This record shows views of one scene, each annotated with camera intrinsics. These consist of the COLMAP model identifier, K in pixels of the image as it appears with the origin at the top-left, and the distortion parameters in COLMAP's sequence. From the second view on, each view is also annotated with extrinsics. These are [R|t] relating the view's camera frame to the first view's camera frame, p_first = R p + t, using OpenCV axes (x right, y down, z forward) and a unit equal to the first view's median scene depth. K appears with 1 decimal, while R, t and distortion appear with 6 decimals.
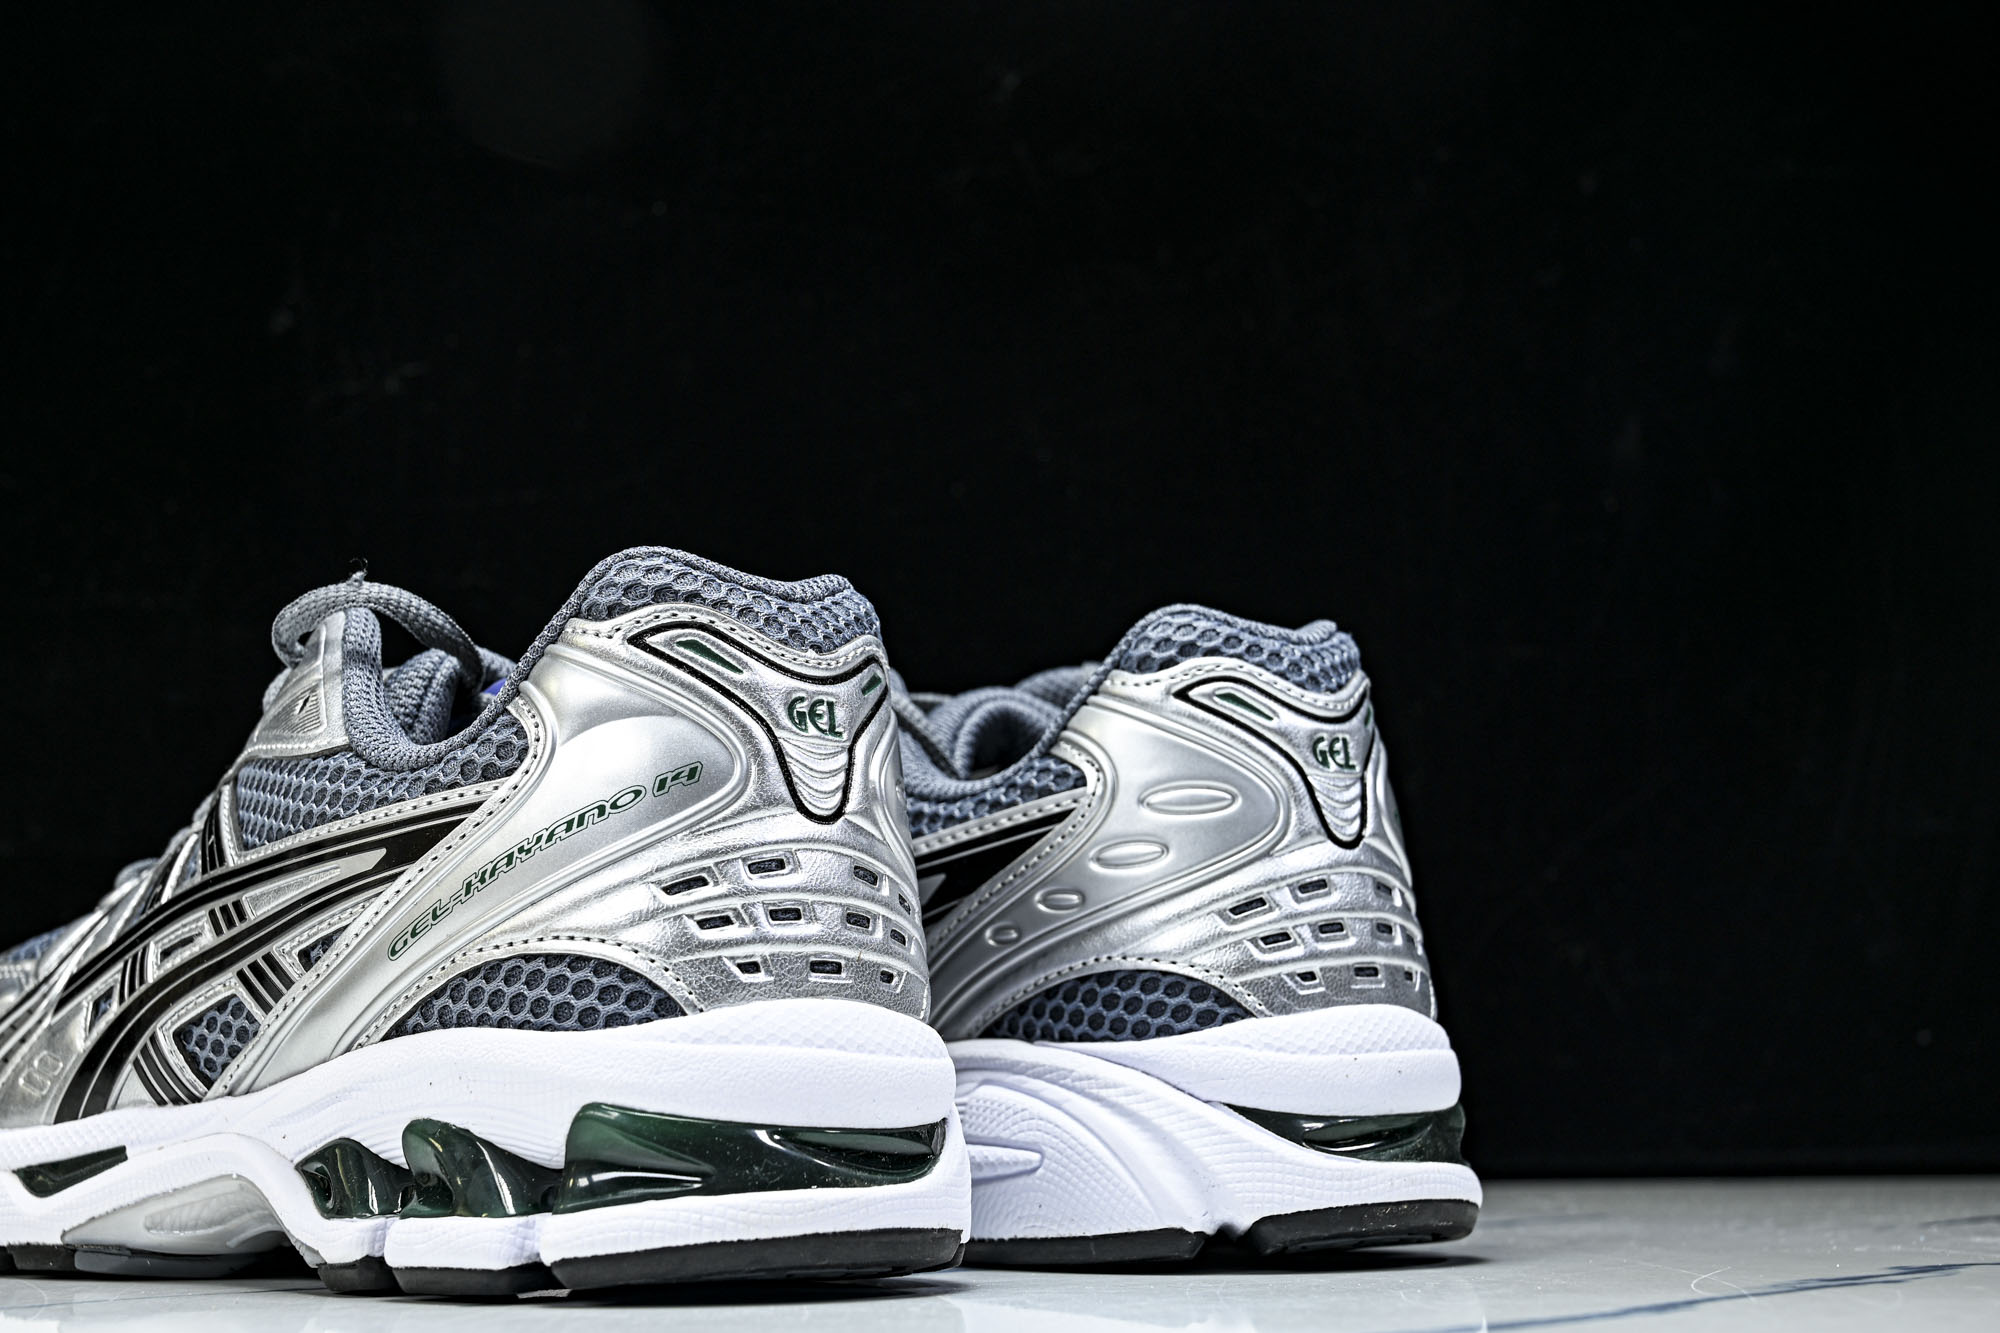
lens RADIAL K [[3093.3, 0, 1000.0], [0, 3093.3, 666.5], [0, 0, 1]] dist [0.003435, 0.017997]
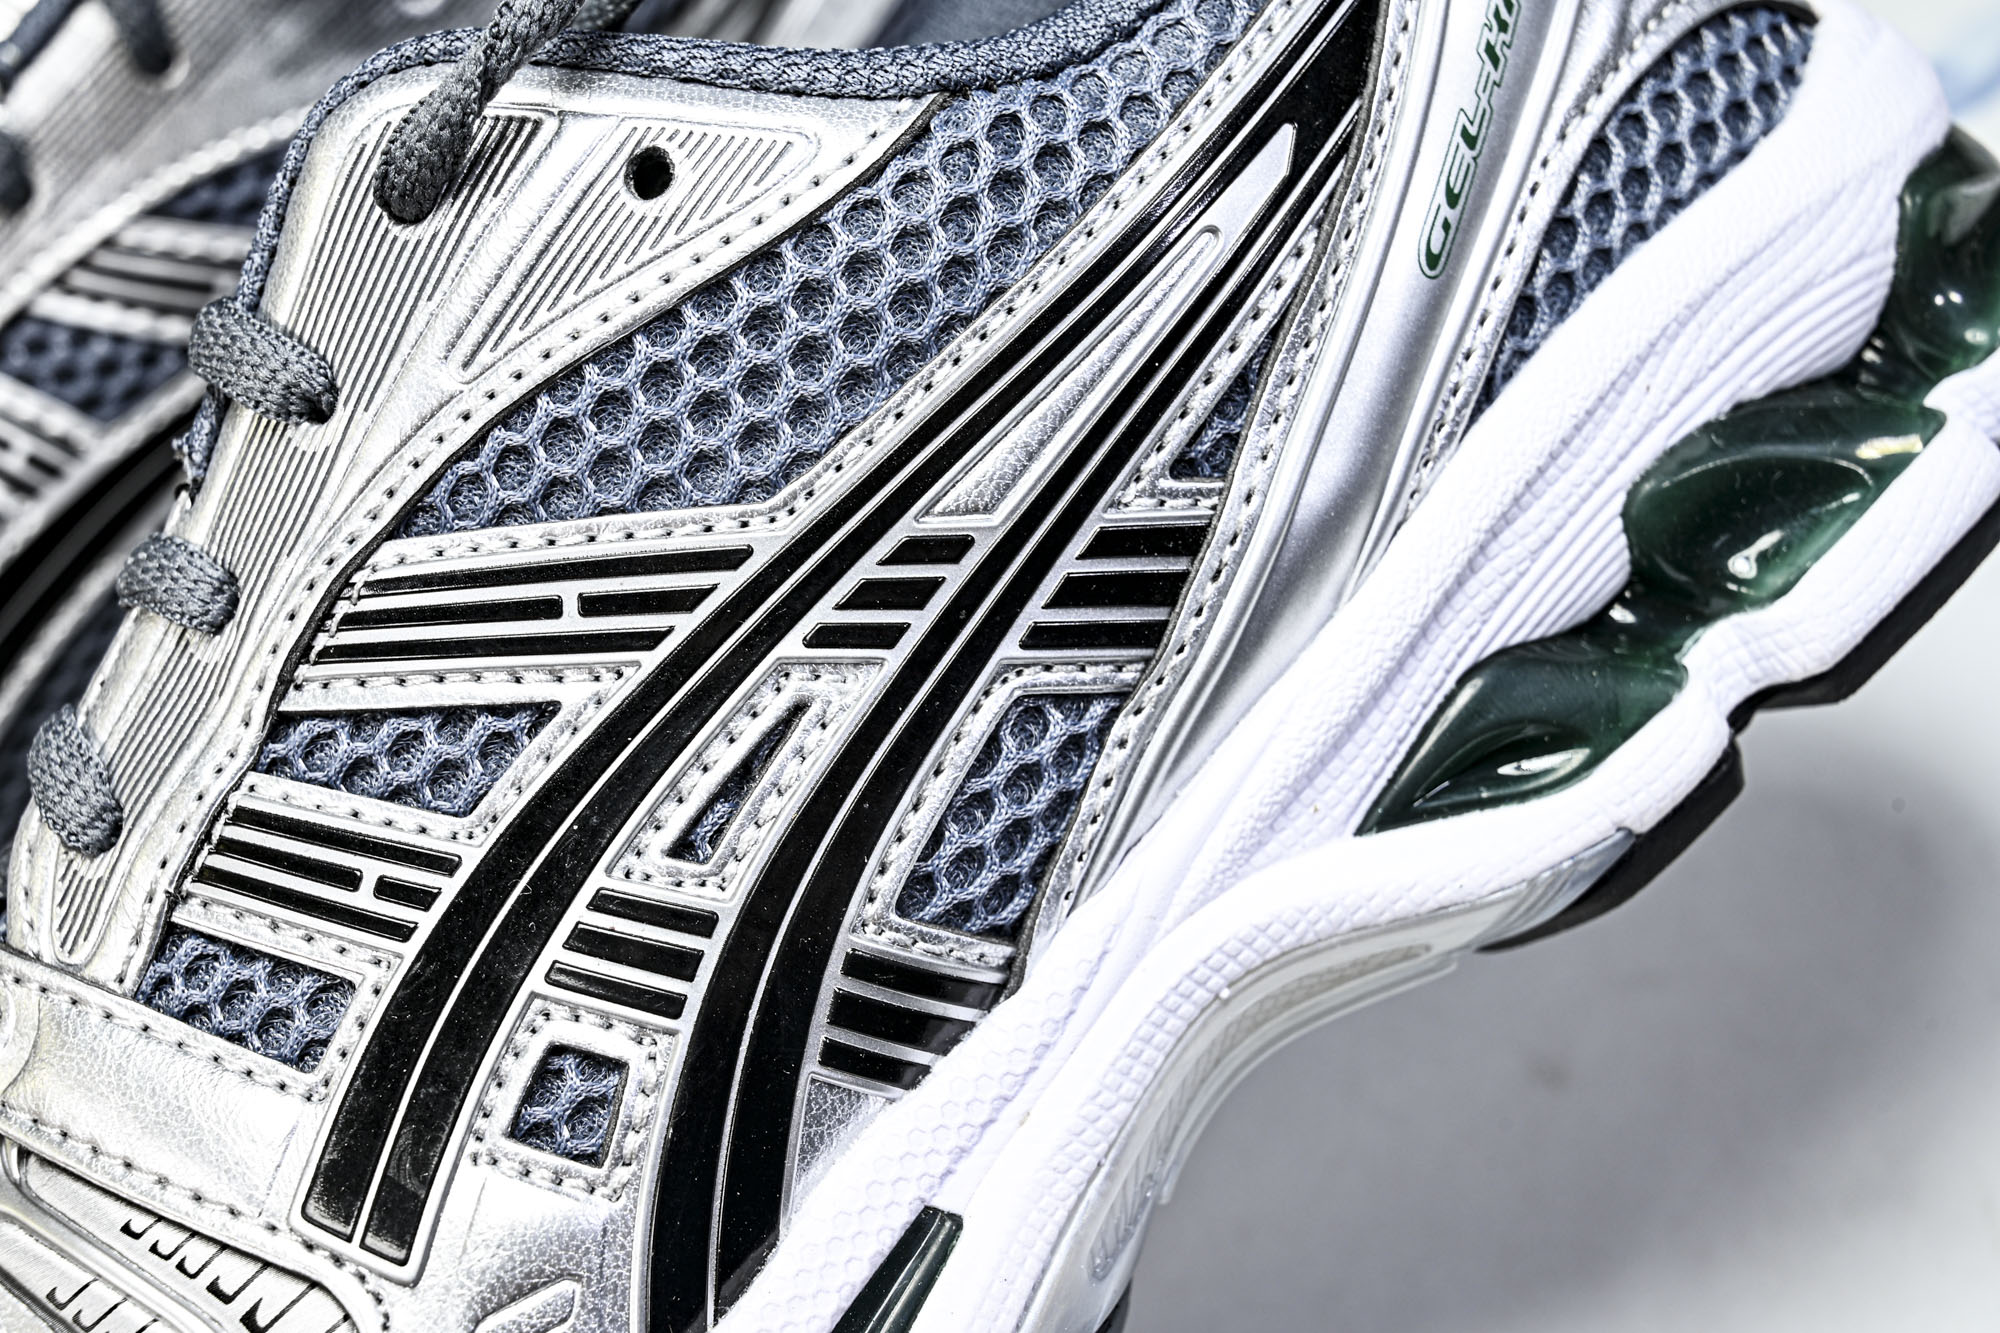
lens RADIAL K [[3608.1, 0, 1000.0], [0, 3608.1, 666.5], [0, 0, 1]] dist [0.003868, 0.253664]
pose [[0.273765, -0.476304, 0.835576, -0.758429], [0.480158, 0.820442, 0.310360, -0.075970], [-0.833367, 0.316243, 0.453310, 0.806794]]
